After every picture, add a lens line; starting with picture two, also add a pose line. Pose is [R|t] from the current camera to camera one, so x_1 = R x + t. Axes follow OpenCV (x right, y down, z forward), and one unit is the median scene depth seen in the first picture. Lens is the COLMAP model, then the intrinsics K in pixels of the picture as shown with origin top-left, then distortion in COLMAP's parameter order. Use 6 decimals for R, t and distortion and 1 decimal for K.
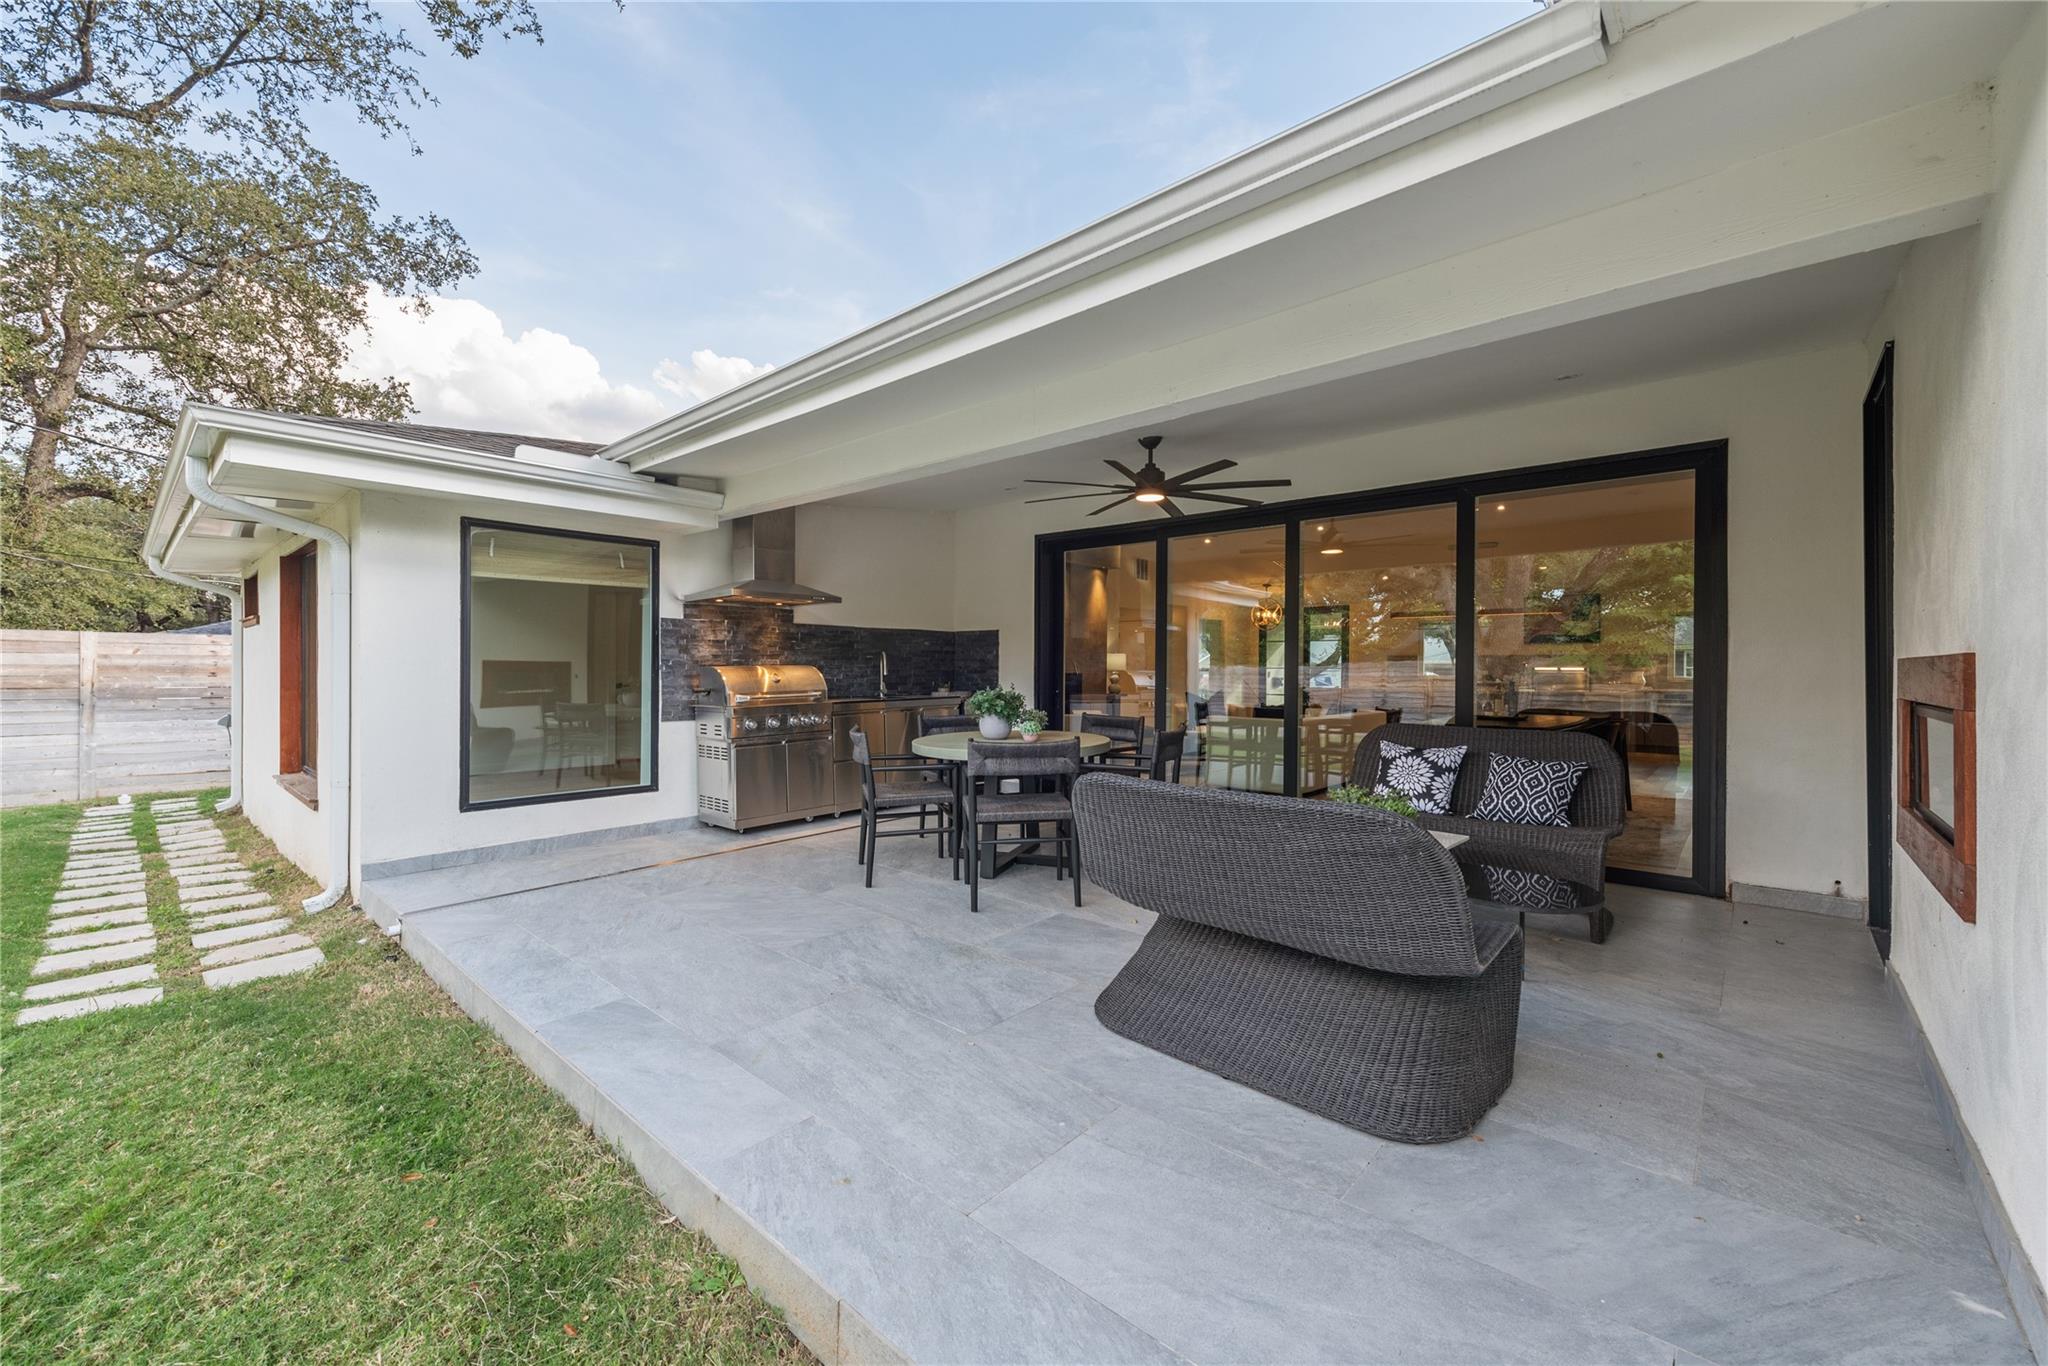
lens RADIAL K [[808.3, 0, 1022.2], [0, 808.3, 675.5], [0, 0, 1]] dist [0.001084, 0.000033]
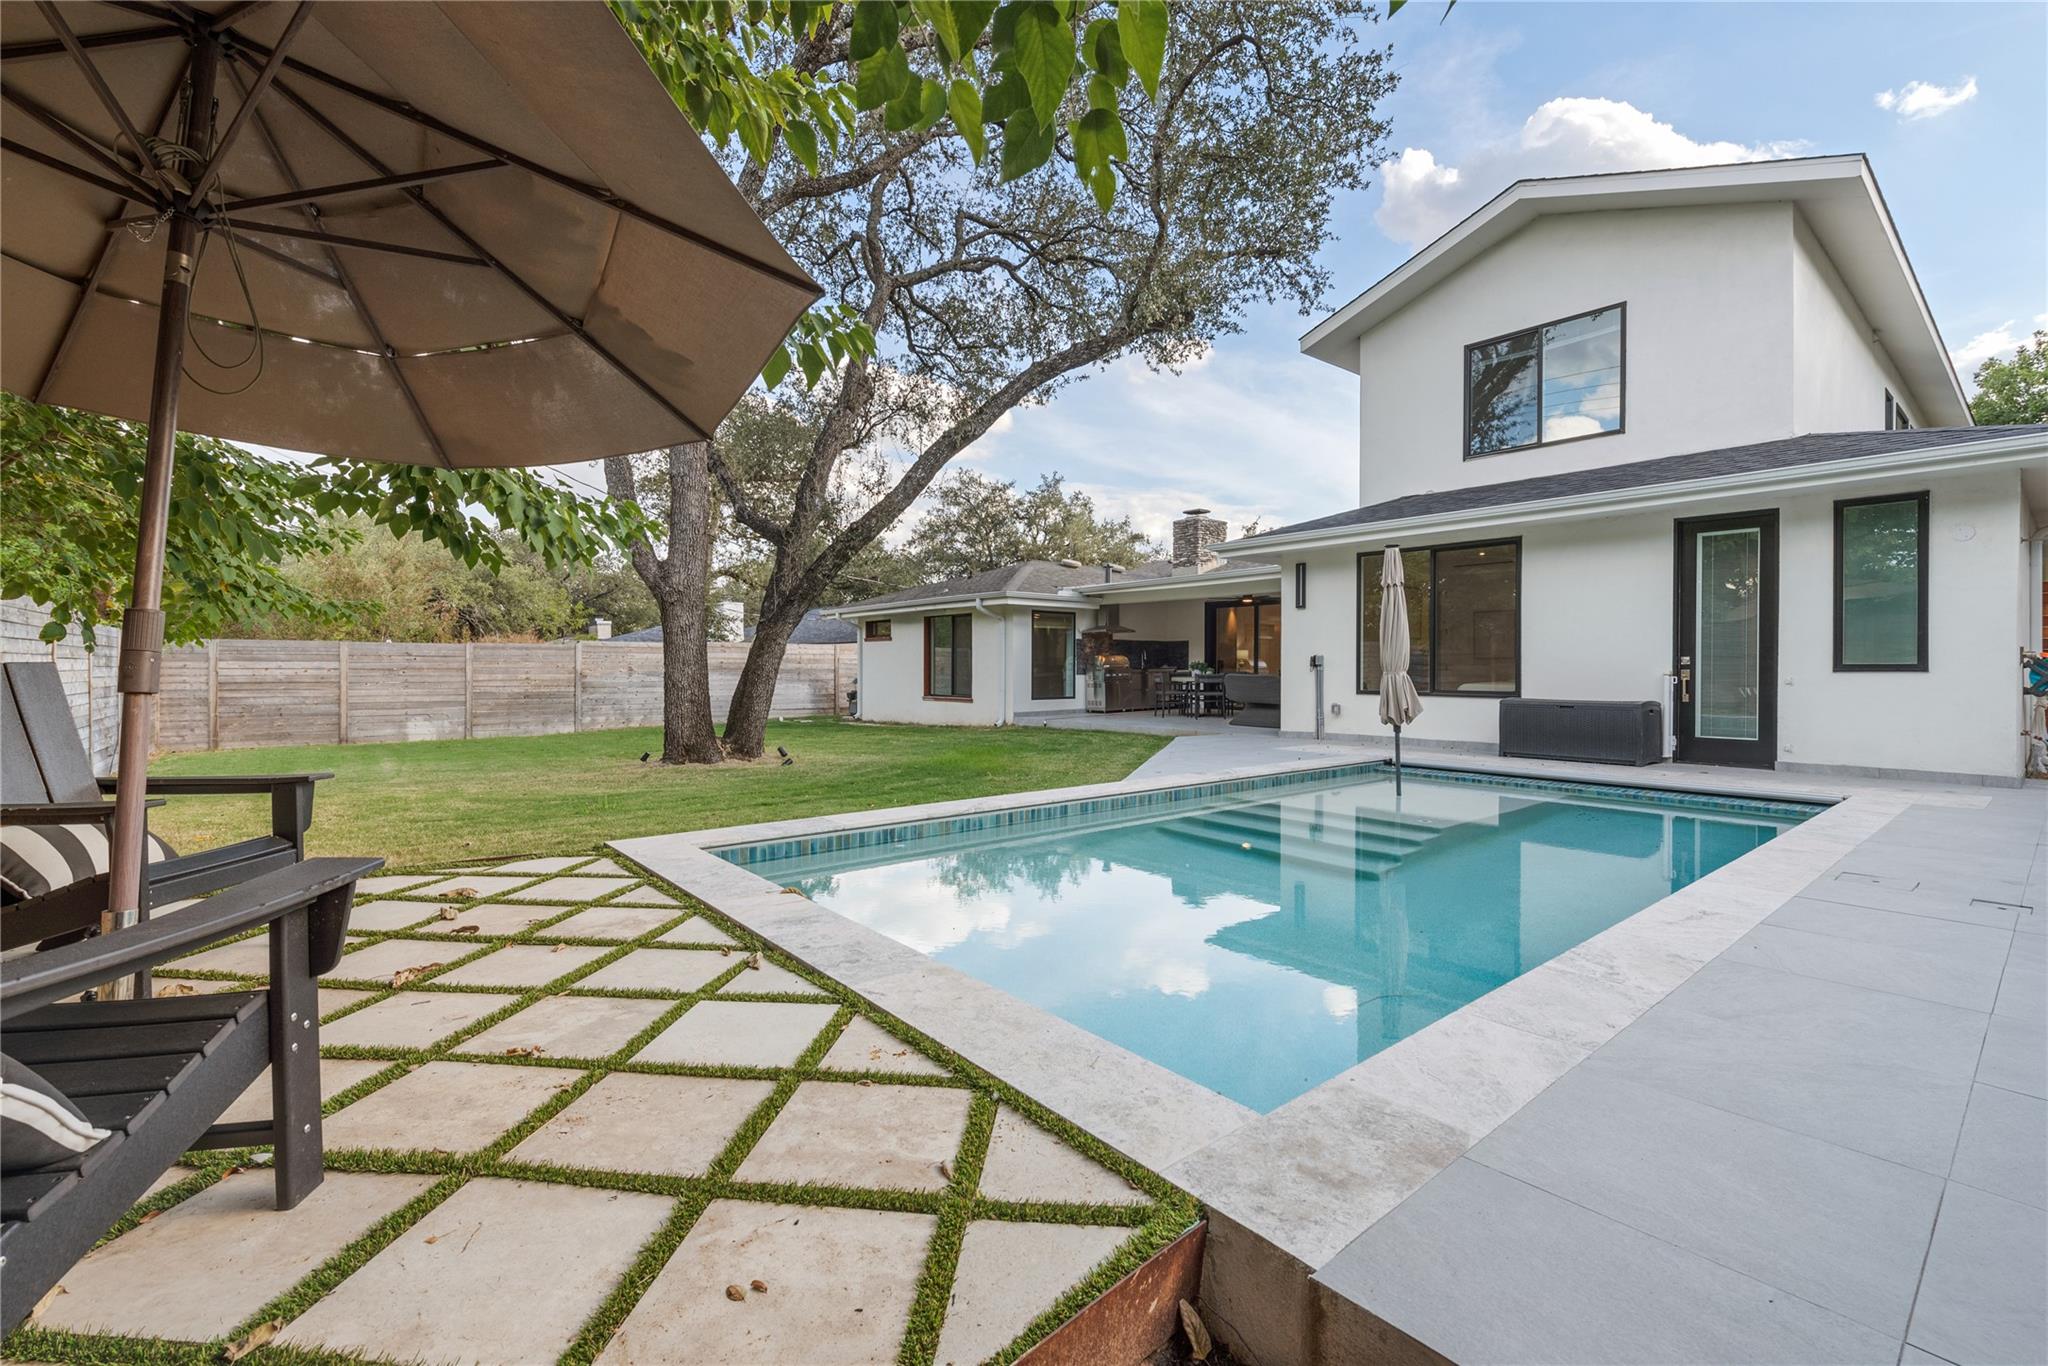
lens RADIAL K [[881.1, 0, 1023.5], [0, 881.1, 673.0], [0, 0, 1]] dist [0.000344, 0.000000]
pose [[0.988865, -0.002602, -0.148791, -0.175873], [0.002481, 0.999996, -0.000994, 0.057794], [0.148793, 0.000614, 0.988868, -2.336969]]
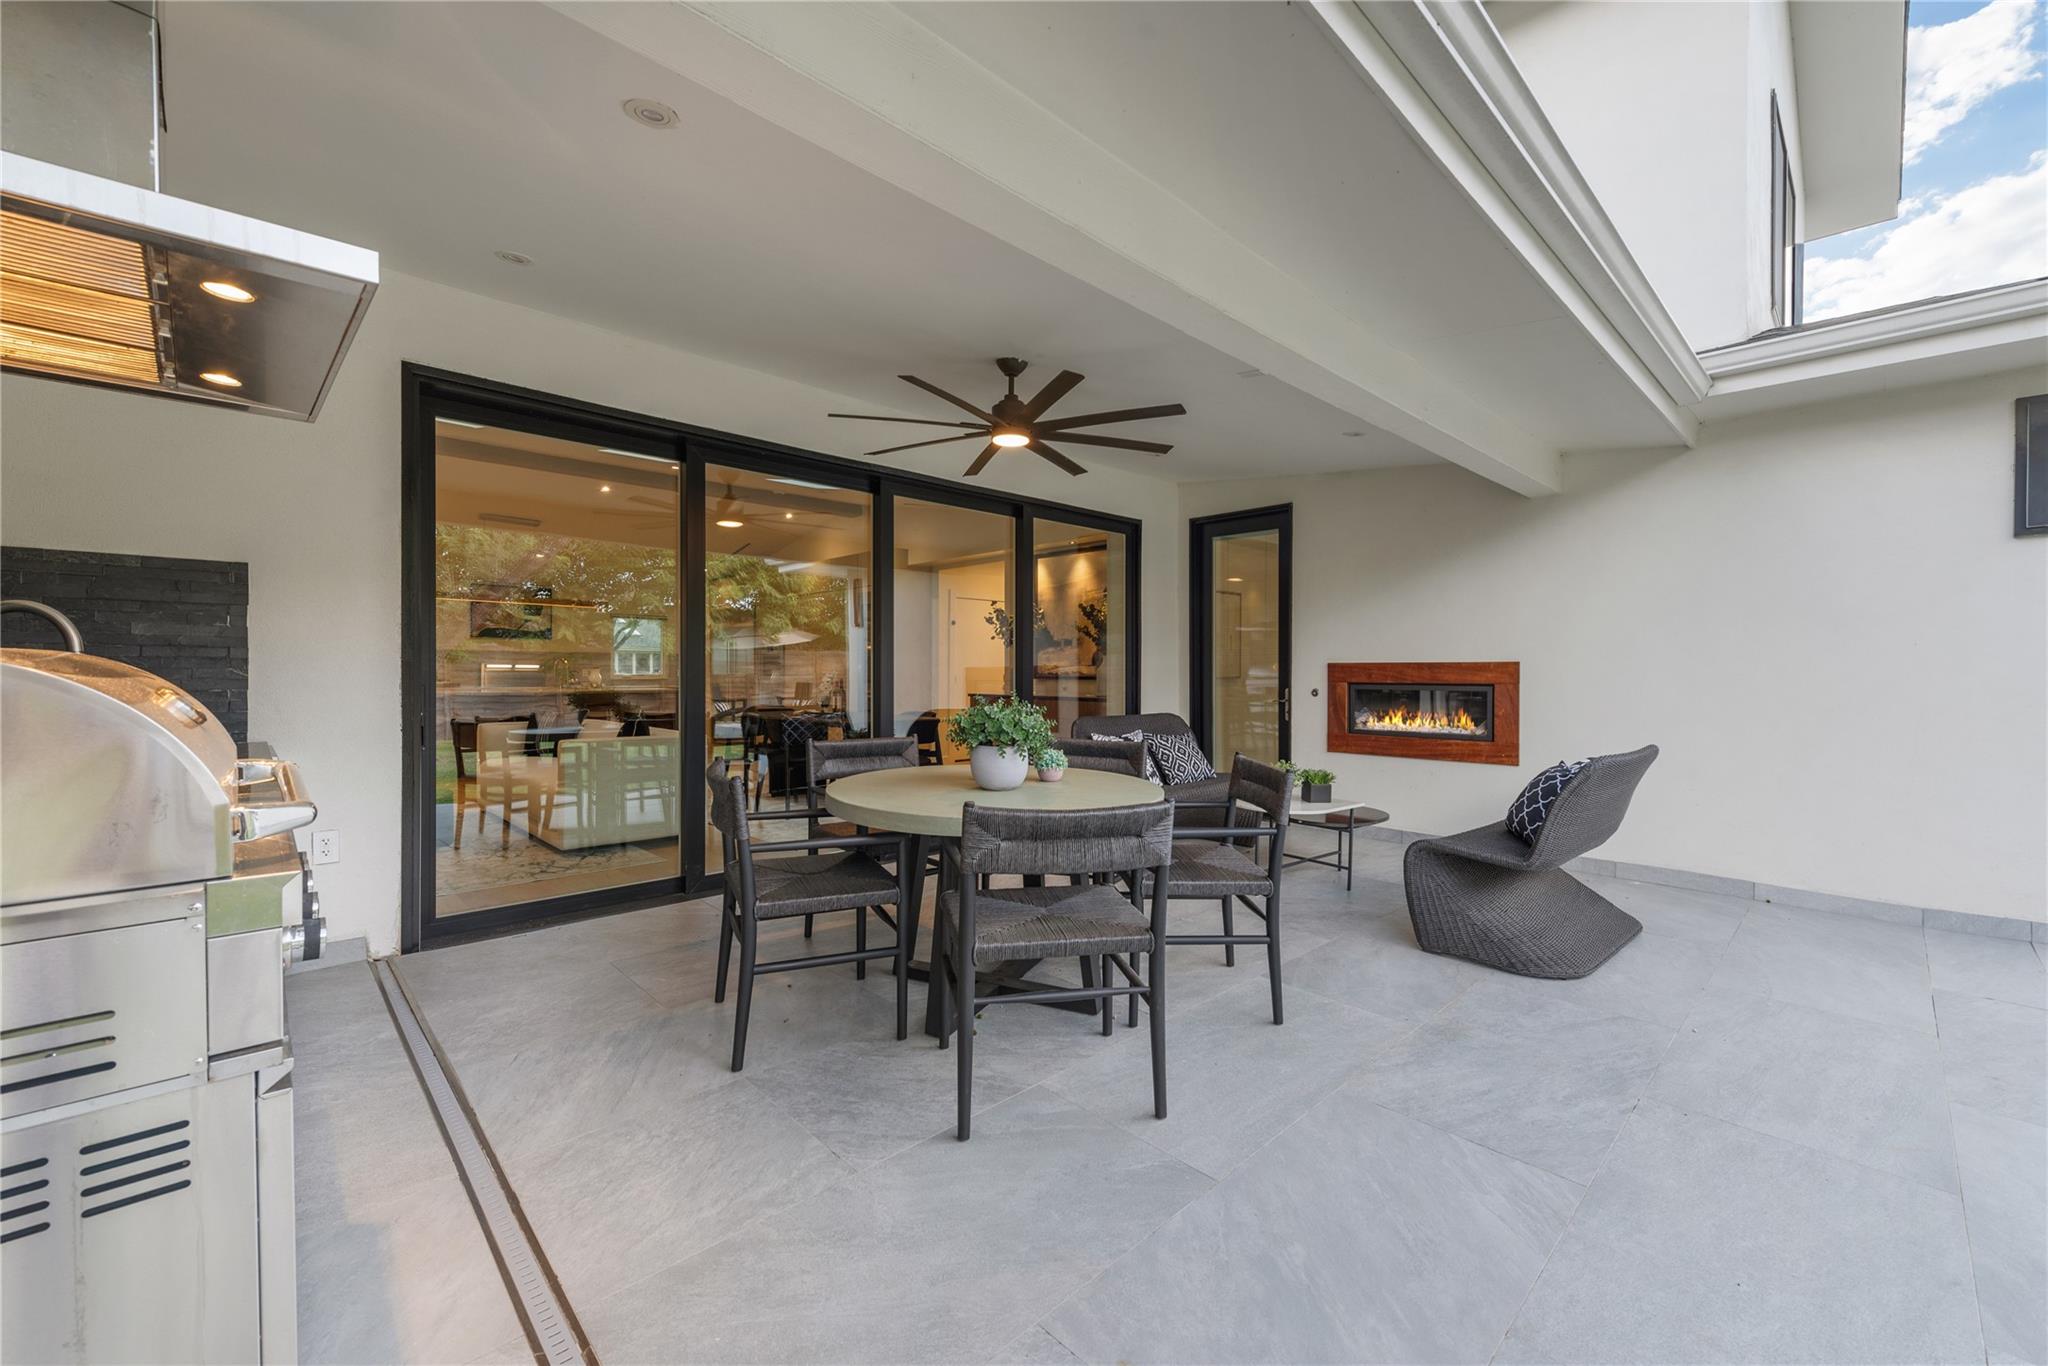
lens RADIAL K [[818.7, 0, 1032.7], [0, 818.7, 676.2], [0, 0, 1]] dist [0.001802, -0.000755]
pose [[0.064665, -0.008447, 0.997871, -0.567984], [0.001518, 0.999964, 0.008366, -0.007222], [-0.997906, 0.000974, 0.064676, 0.863592]]
